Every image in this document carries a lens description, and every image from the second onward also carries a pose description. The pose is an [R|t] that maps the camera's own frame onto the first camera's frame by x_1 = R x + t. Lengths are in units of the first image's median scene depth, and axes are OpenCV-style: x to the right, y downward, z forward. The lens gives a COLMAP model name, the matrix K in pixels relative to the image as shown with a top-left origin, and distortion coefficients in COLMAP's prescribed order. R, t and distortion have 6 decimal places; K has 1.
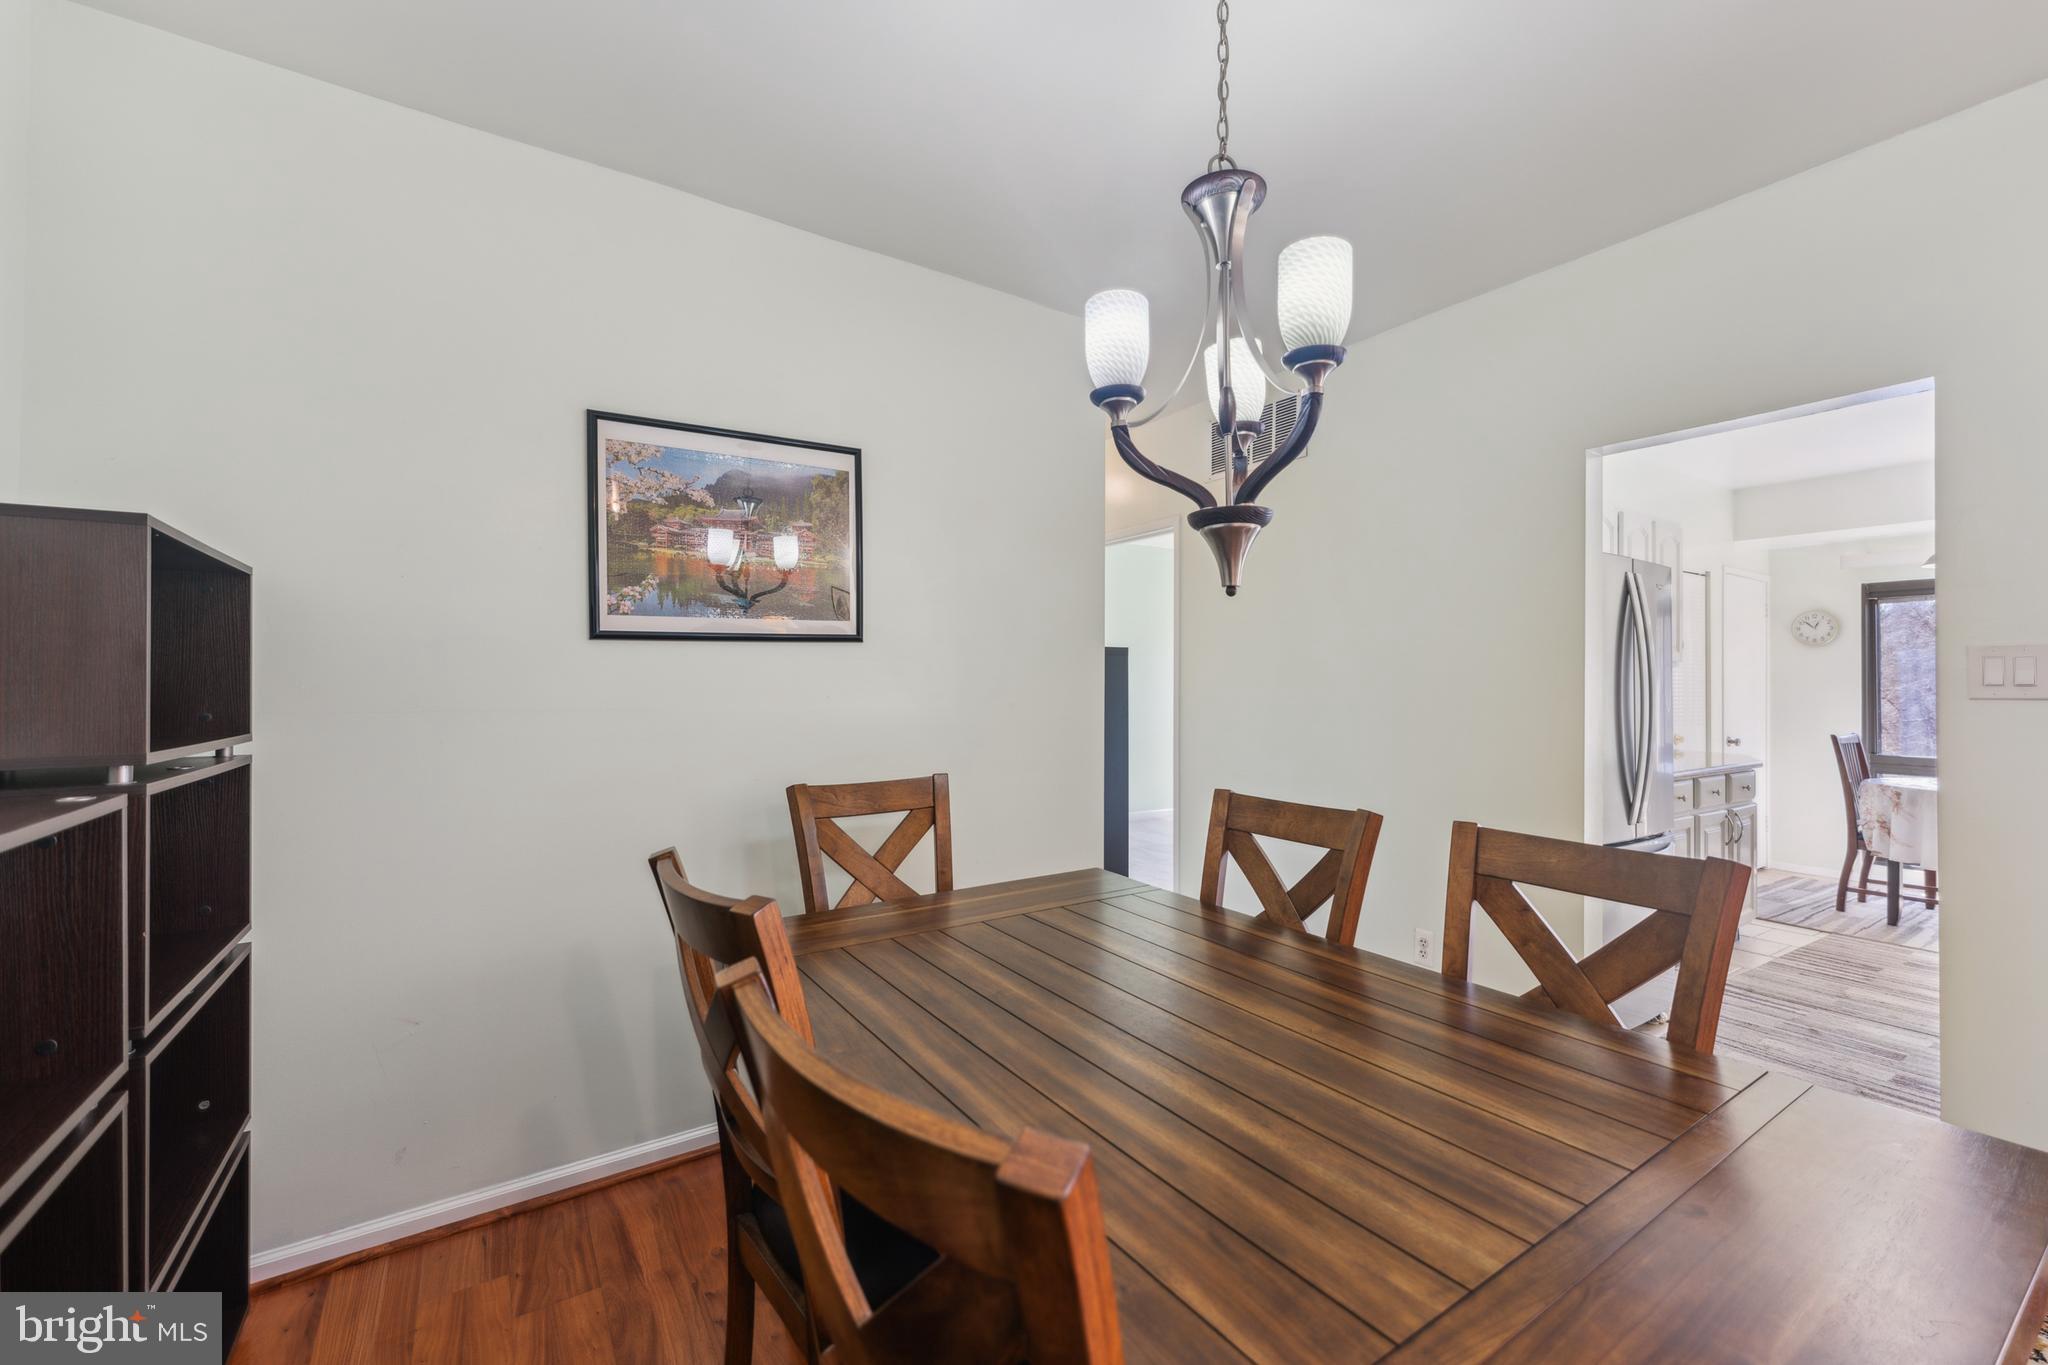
lens RADIAL K [[847.5, 0, 1064.8], [0, 847.5, 680.6], [0, 0, 1]] dist [-0.002374, -0.000267]
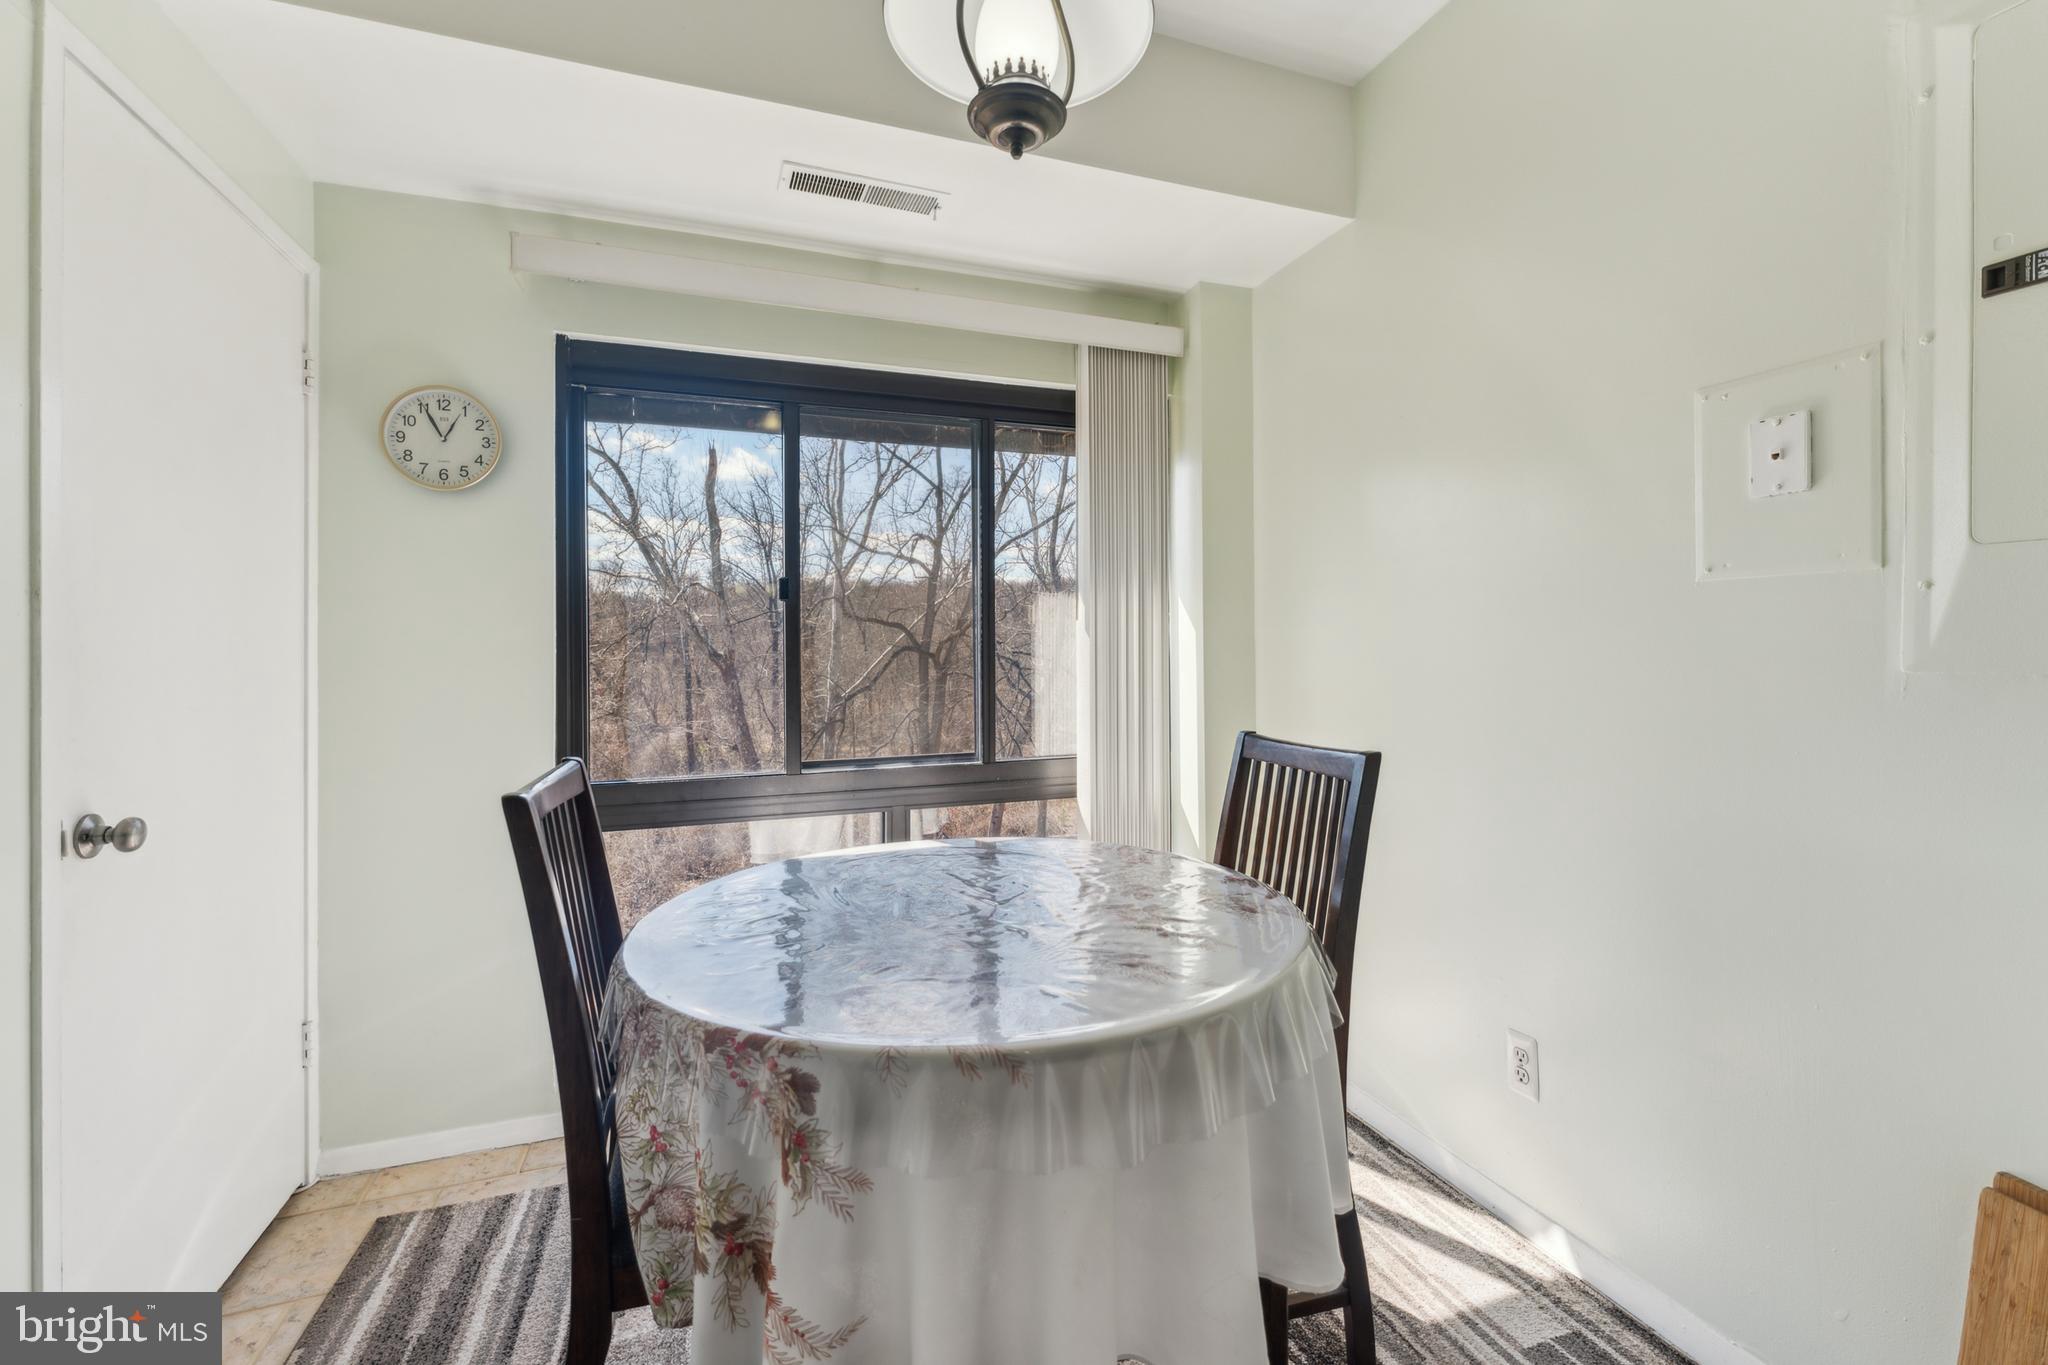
lens RADIAL K [[895.7, 0, 1013.7], [0, 895.7, 645.2], [0, 0, 1]] dist [0.000396, 0.000098]
pose [[0.282569, -0.001056, 0.959246, 0.971693], [0.001646, 0.999998, 0.000616, 0.036233], [-0.959246, 0.001405, 0.282570, 1.087976]]
